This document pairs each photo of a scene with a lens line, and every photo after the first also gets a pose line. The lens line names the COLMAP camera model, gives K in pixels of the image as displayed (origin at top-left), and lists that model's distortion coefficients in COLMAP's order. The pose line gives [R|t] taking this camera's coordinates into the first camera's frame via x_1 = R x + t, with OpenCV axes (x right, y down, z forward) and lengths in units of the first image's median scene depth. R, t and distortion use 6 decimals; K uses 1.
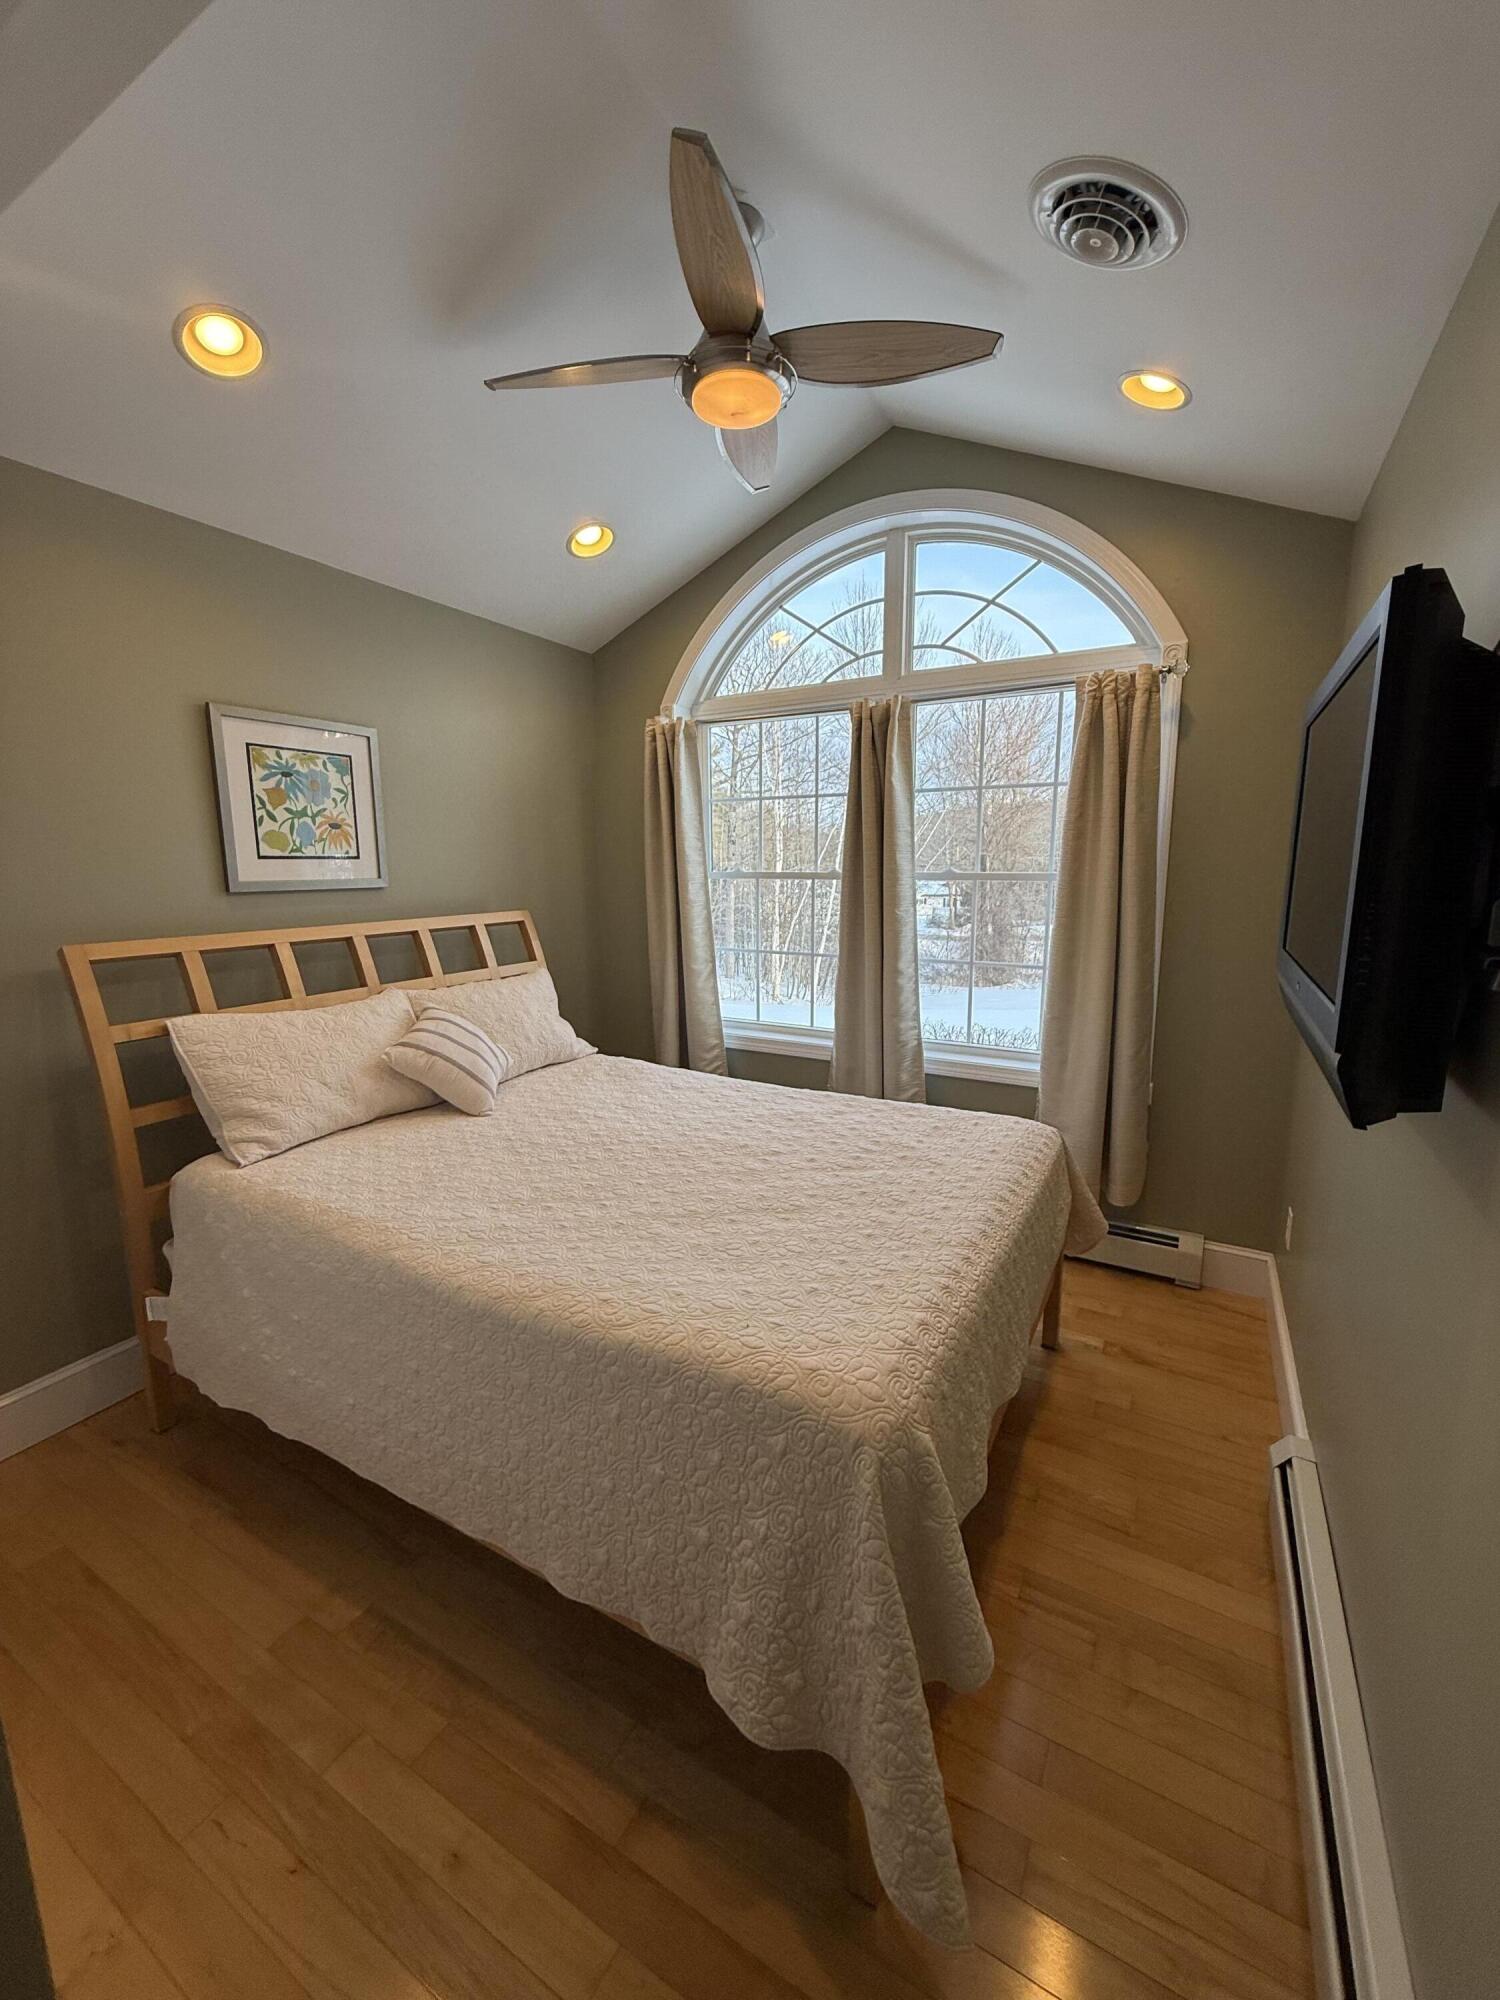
lens RADIAL K [[797.9, 0, 754.9], [0, 797.9, 989.8], [0, 0, 1]] dist [0.001550, -0.000503]
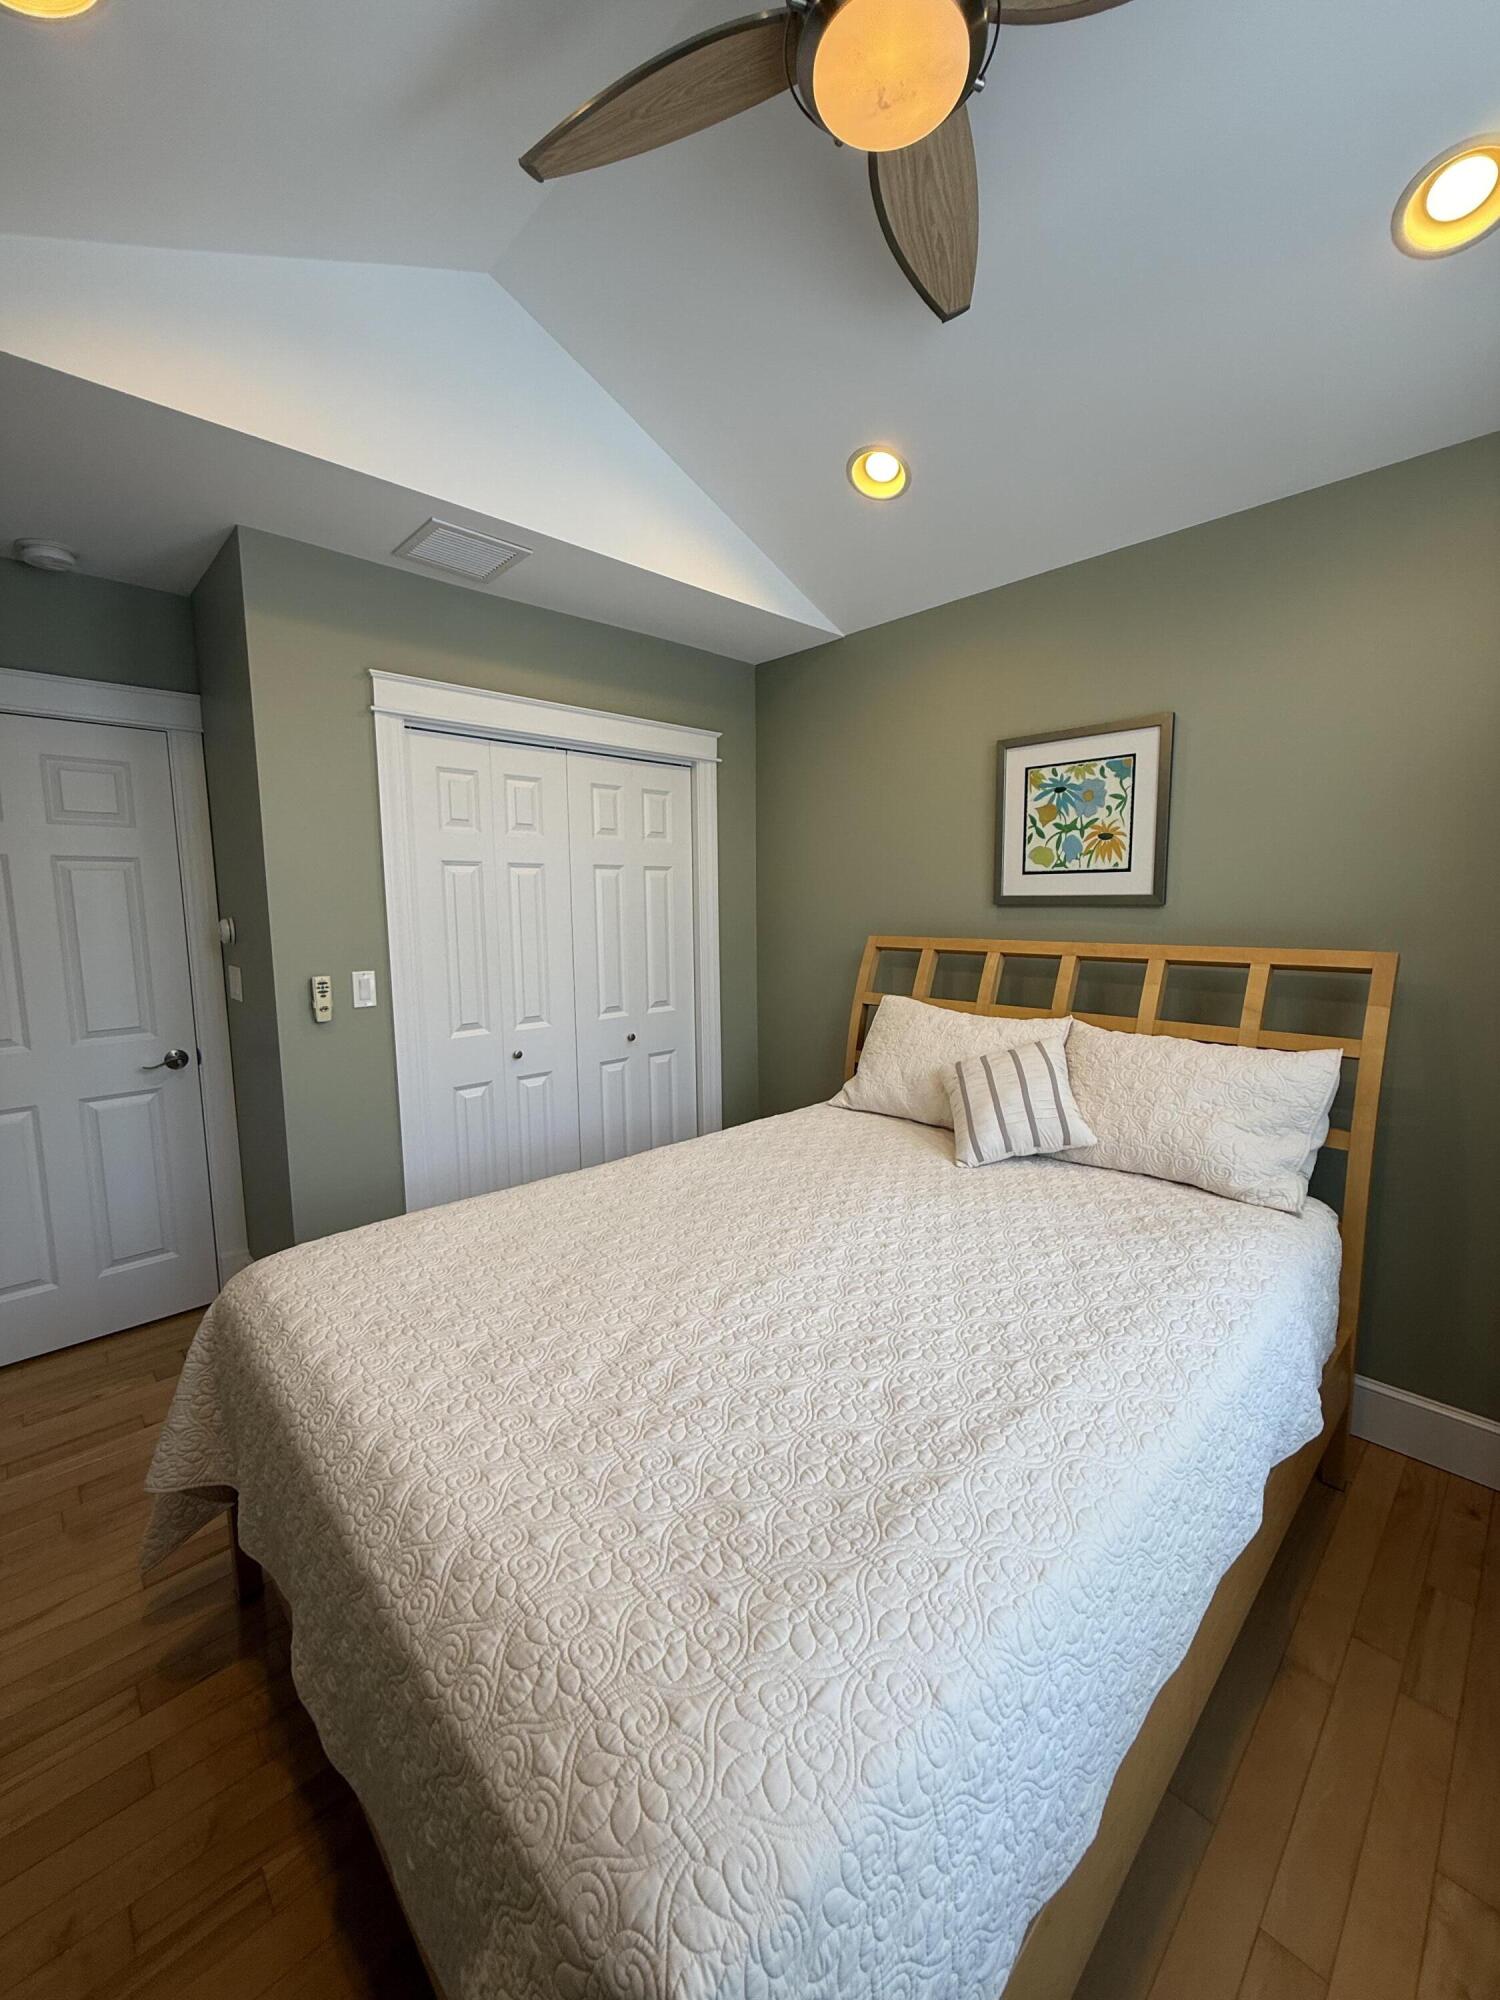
lens RADIAL K [[797.9, 0, 754.9], [0, 797.9, 989.8], [0, 0, 1]] dist [0.001550, -0.000503]
pose [[-0.290385, 0.117248, -0.949700, 0.501199], [-0.143944, 0.975820, 0.164486, -0.131771], [0.946022, 0.184468, -0.266486, 0.935373]]
